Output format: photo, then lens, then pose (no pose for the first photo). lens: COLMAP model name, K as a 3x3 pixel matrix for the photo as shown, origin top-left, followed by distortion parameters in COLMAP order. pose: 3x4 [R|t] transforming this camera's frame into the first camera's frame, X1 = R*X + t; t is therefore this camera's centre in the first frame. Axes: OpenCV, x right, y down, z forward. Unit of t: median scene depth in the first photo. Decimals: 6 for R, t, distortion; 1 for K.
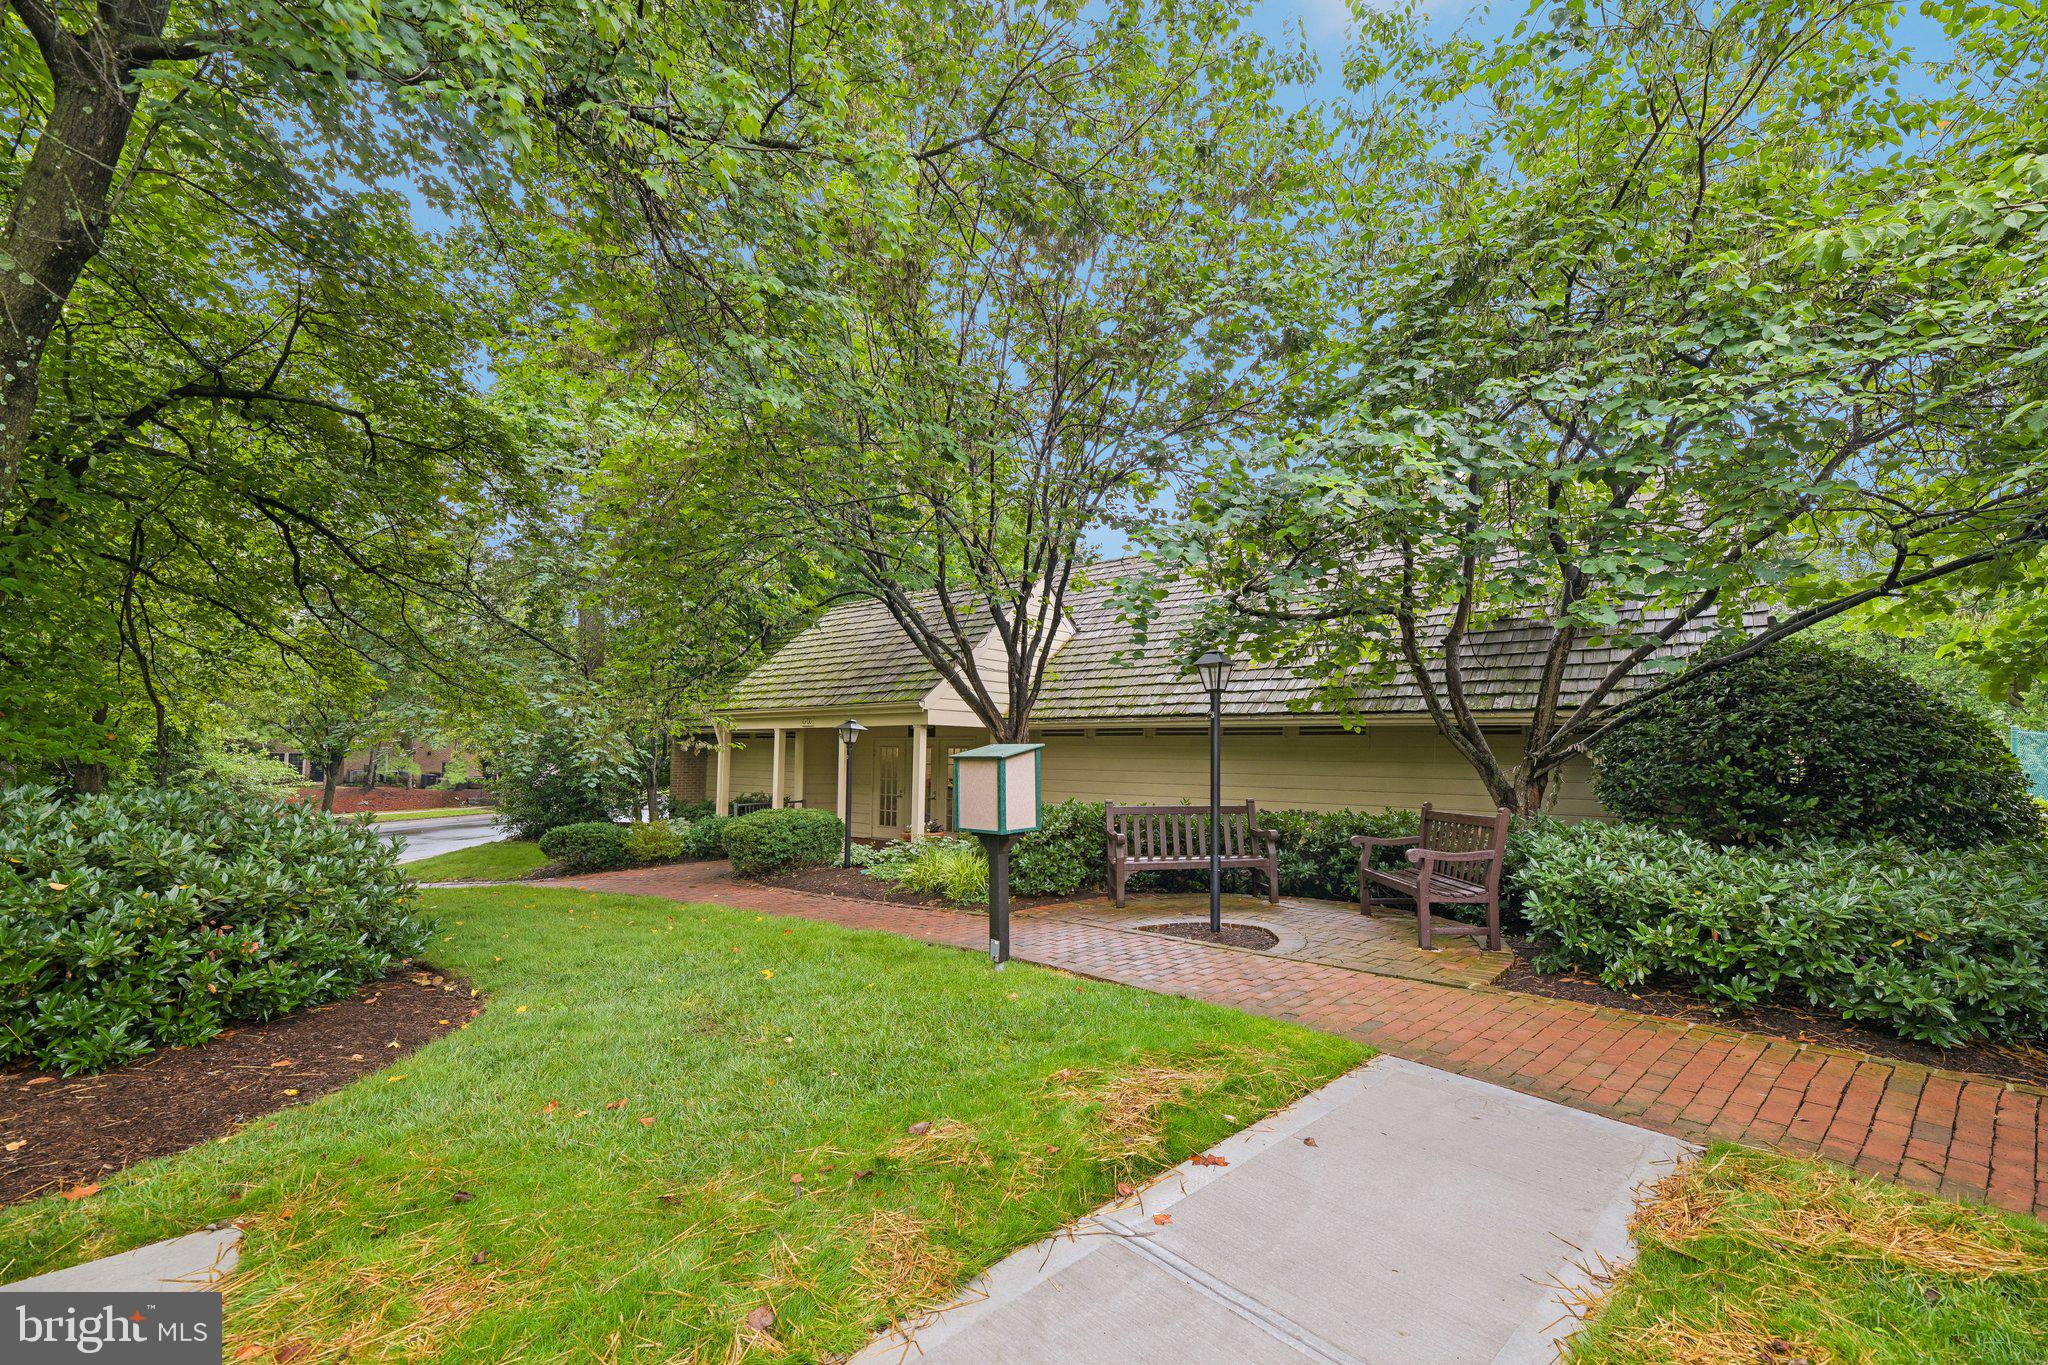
lens RADIAL K [[856.4, 0, 1022.9], [0, 856.4, 686.6], [0, 0, 1]] dist [-0.000011, -0.000008]
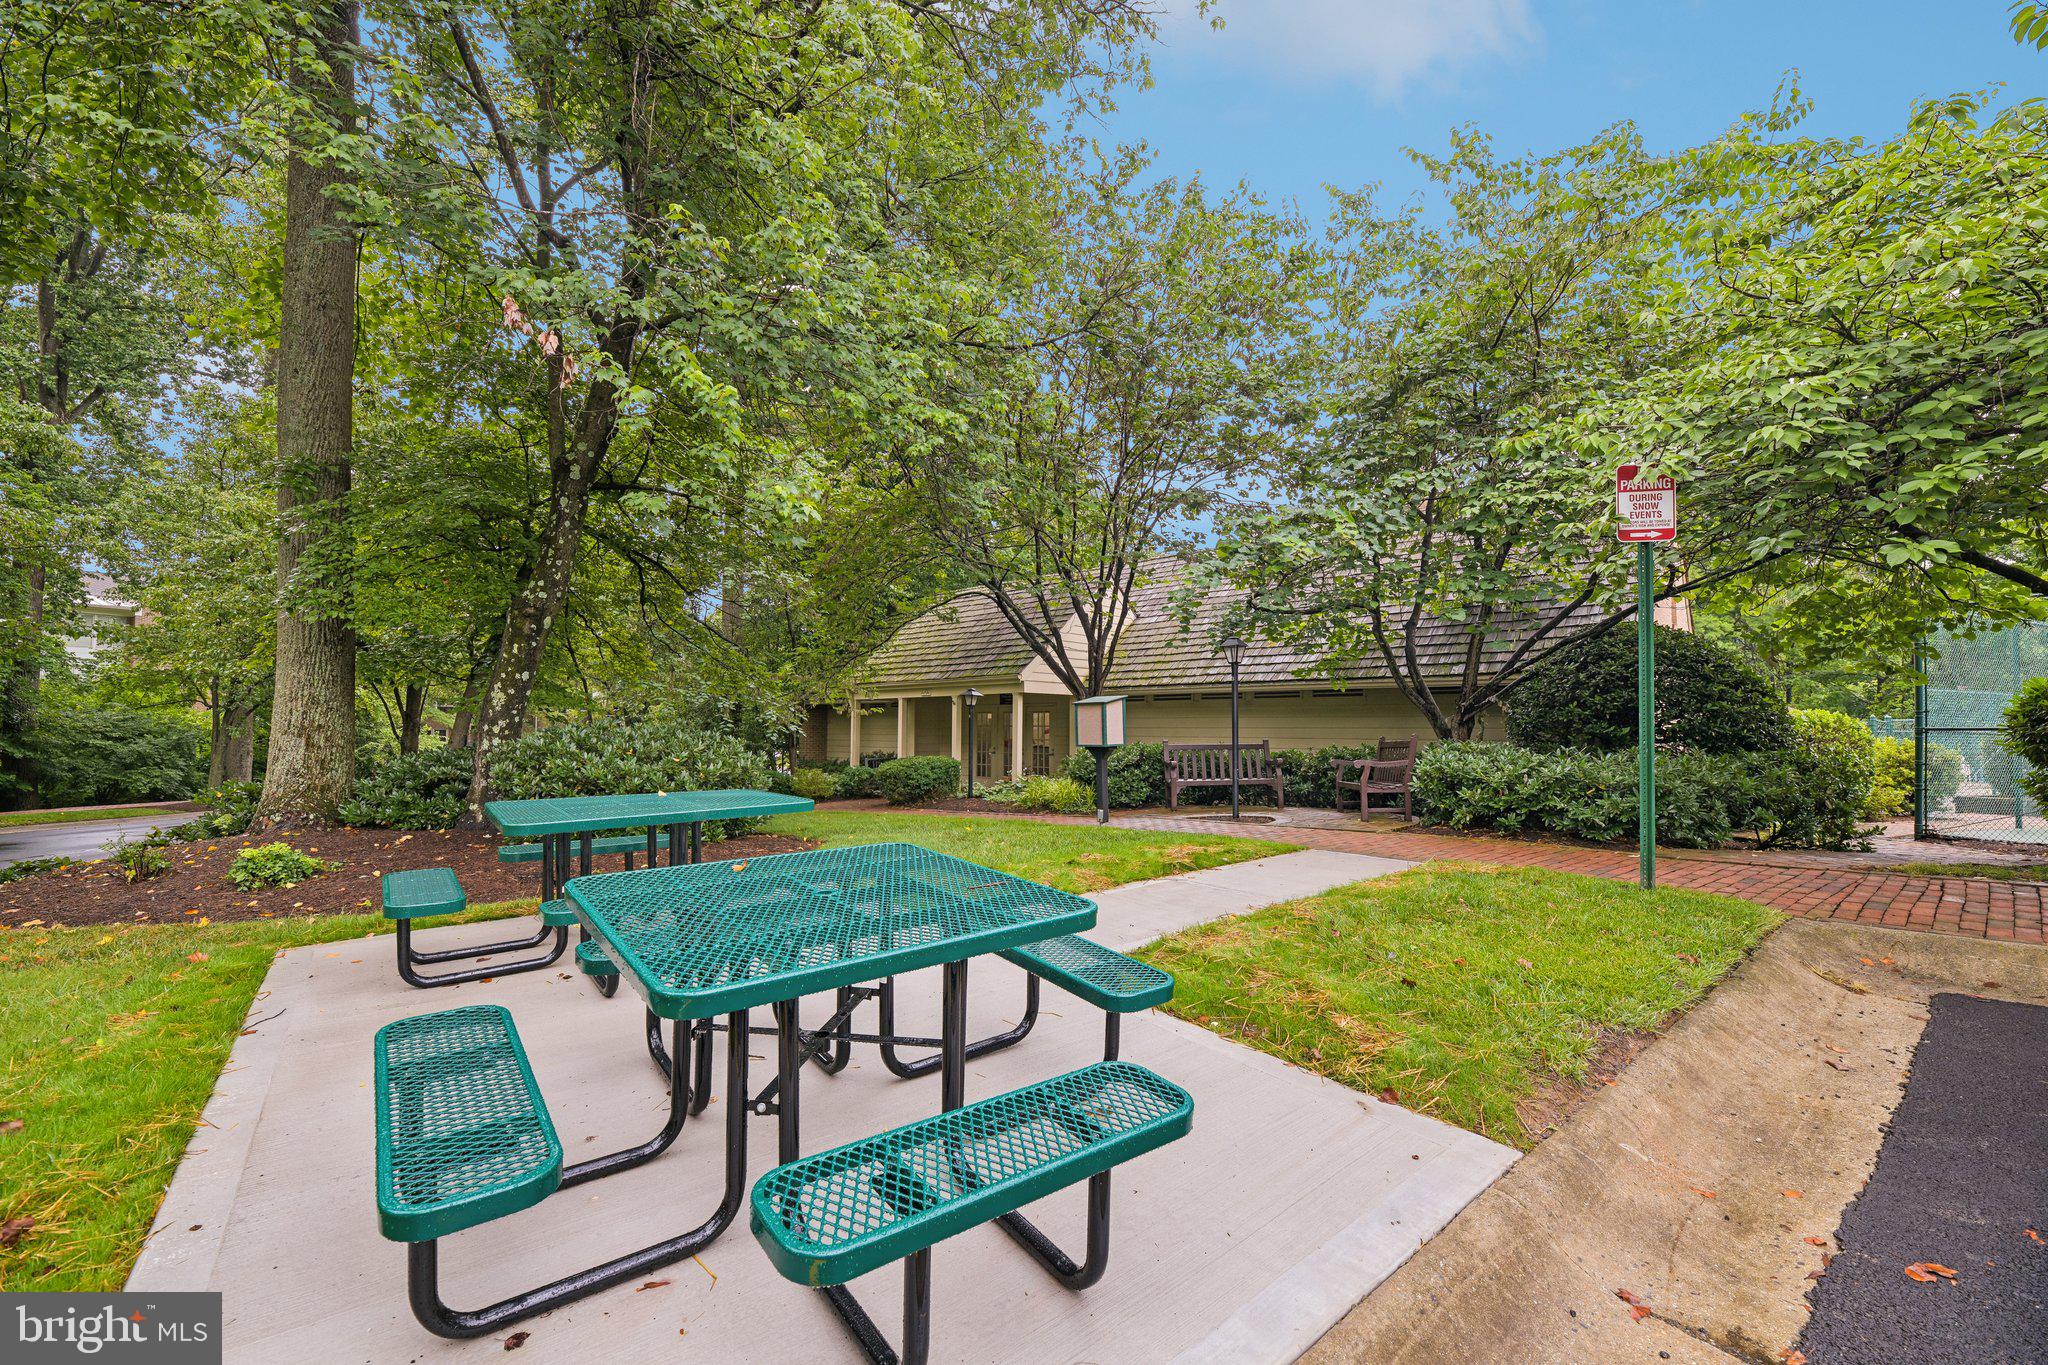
lens RADIAL K [[856.4, 0, 1022.9], [0, 856.4, 686.6], [0, 0, 1]] dist [-0.000011, -0.000008]
pose [[0.998121, -0.011372, -0.060215, -0.047112], [0.012996, 0.999560, 0.026648, 0.000866], [0.059885, -0.027380, 0.997830, -0.415146]]
